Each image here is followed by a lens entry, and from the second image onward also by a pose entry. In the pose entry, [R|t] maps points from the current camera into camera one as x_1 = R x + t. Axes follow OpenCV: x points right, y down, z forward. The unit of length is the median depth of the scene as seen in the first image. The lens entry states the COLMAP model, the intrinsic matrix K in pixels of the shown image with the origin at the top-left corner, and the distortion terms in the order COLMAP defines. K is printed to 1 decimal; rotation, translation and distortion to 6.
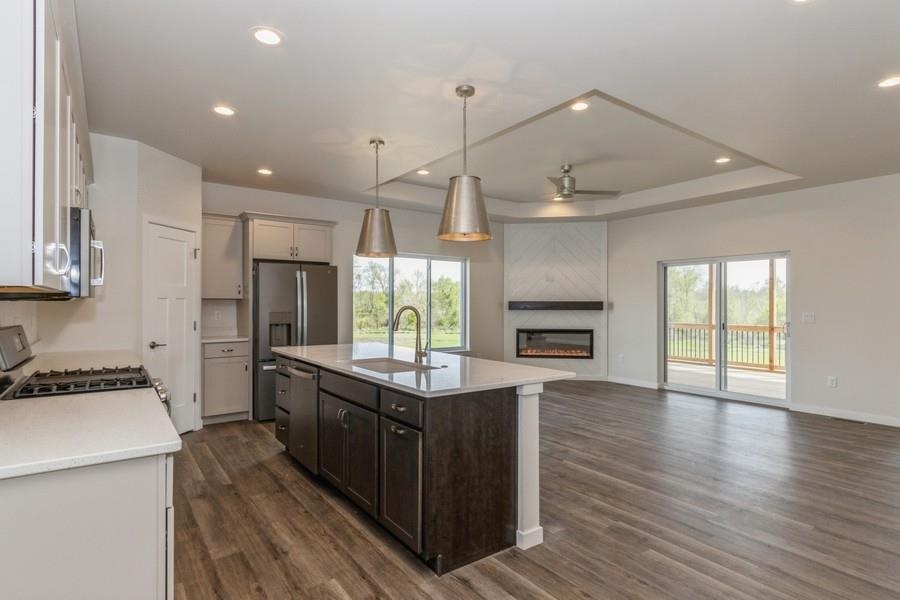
lens RADIAL K [[470.0, 0, 450.0], [0, 470.0, 300.0], [0, 0, 1]] dist [0.001158, -0.000509]
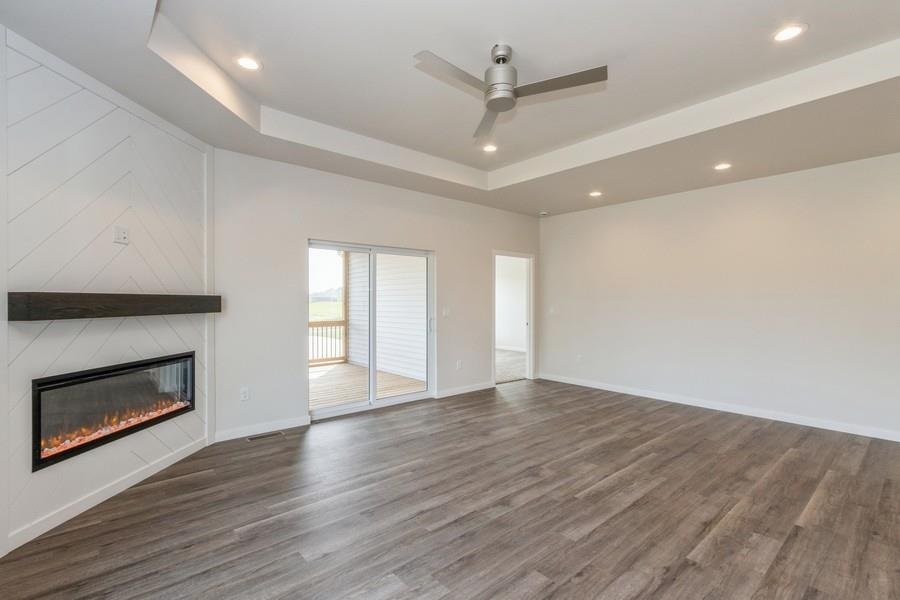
lens RADIAL K [[408.5, 0, 450.0], [0, 408.5, 300.0], [0, 0, 1]] dist [0.001224, -0.000323]
pose [[-0.080279, 0.001290, 0.996772, -0.172774], [-0.007658, 0.999969, -0.001910, 0.007110], [-0.996743, -0.007786, -0.080266, 0.845422]]
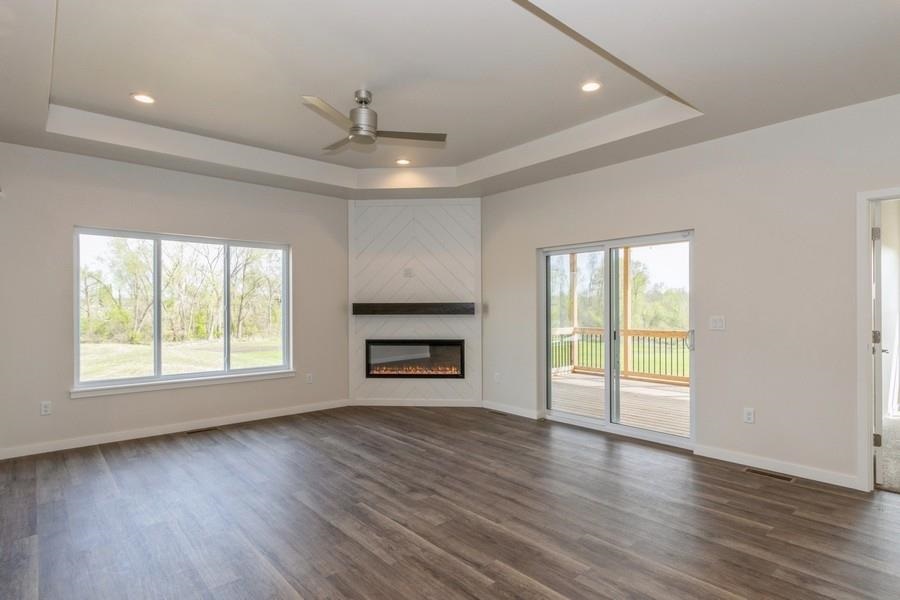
lens RADIAL K [[477.5, 0, 450.0], [0, 477.5, 300.0], [0, 0, 1]] dist [-0.018607, -0.000030]
pose [[0.995865, -0.005481, 0.090676, 0.234998], [0.006025, 0.999965, -0.005727, 0.003755], [-0.090642, 0.006249, 0.995864, 0.258338]]
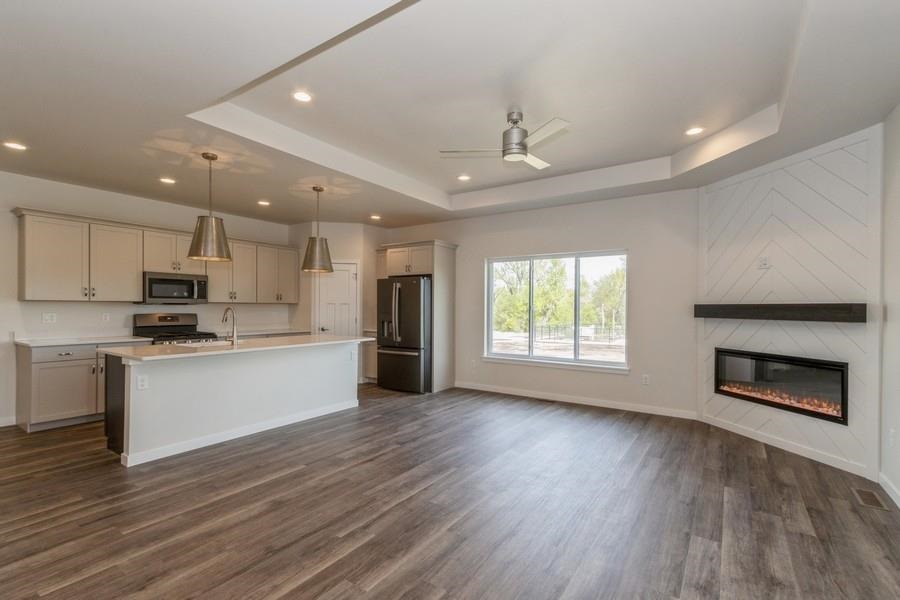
lens RADIAL K [[414.5, 0, 450.7], [0, 414.5, 310.1], [0, 0, 1]] dist [0.002889, 0.000044]
pose [[0.338424, 0.004996, -0.940980, 0.623167], [0.001801, 0.999981, 0.005957, 0.007408], [0.940992, -0.003711, 0.338408, 0.537035]]
